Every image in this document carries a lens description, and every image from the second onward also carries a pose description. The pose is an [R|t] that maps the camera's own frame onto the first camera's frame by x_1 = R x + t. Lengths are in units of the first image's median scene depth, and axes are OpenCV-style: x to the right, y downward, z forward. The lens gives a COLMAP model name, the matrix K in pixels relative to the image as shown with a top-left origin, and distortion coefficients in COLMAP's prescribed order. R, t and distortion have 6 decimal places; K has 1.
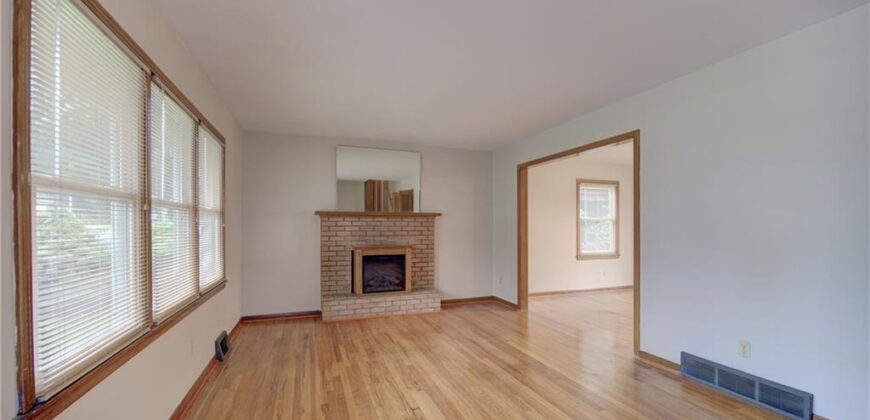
lens RADIAL K [[348.0, 0, 439.8], [0, 348.0, 232.3], [0, 0, 1]] dist [0.001042, -0.000398]
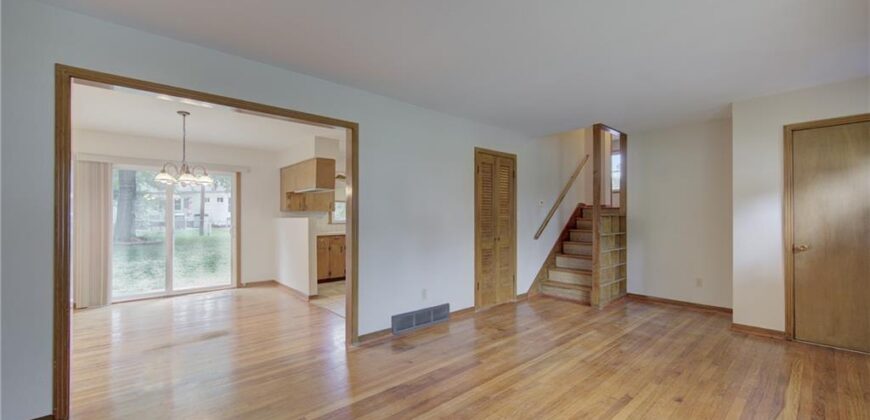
lens RADIAL K [[348.0, 0, 433.7], [0, 348.0, 214.7], [0, 0, 1]] dist [0.001042, -0.000398]
pose [[-0.343398, 0.008097, 0.939155, -0.429809], [0.021030, 0.999778, -0.000931, -0.015017], [-0.938955, 0.019431, -0.343492, 1.029367]]
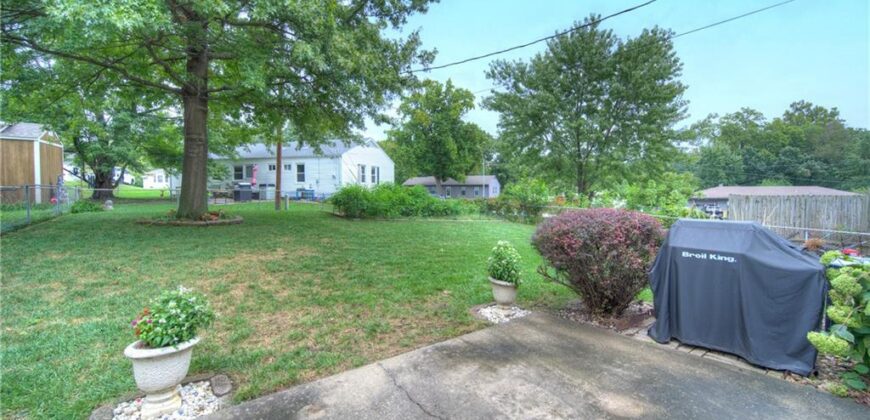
lens RADIAL K [[348.0, 0, 430.5], [0, 348.0, 208.7], [0, 0, 1]] dist [0.001042, -0.000398]
pose [[-0.254159, -0.047153, 0.966012, 1.542486], [0.014092, 0.998524, 0.052447, 0.016671], [-0.967060, 0.026943, -0.253119, 1.936330]]
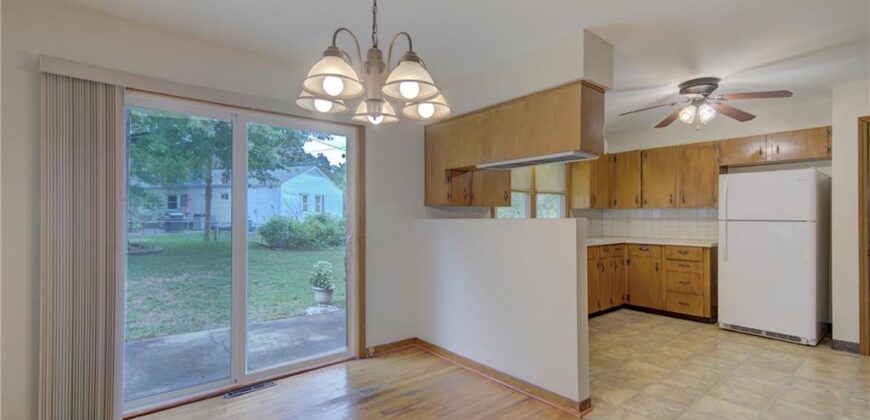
lens RADIAL K [[394.8, 0, 433.6], [0, 394.8, 219.1], [0, 0, 1]] dist [0.001795, 0.001814]
pose [[-0.311543, -0.000539, 0.950232, 0.526678], [0.019083, 0.999795, 0.006824, -0.021759], [-0.950040, 0.020259, -0.311469, 1.472442]]
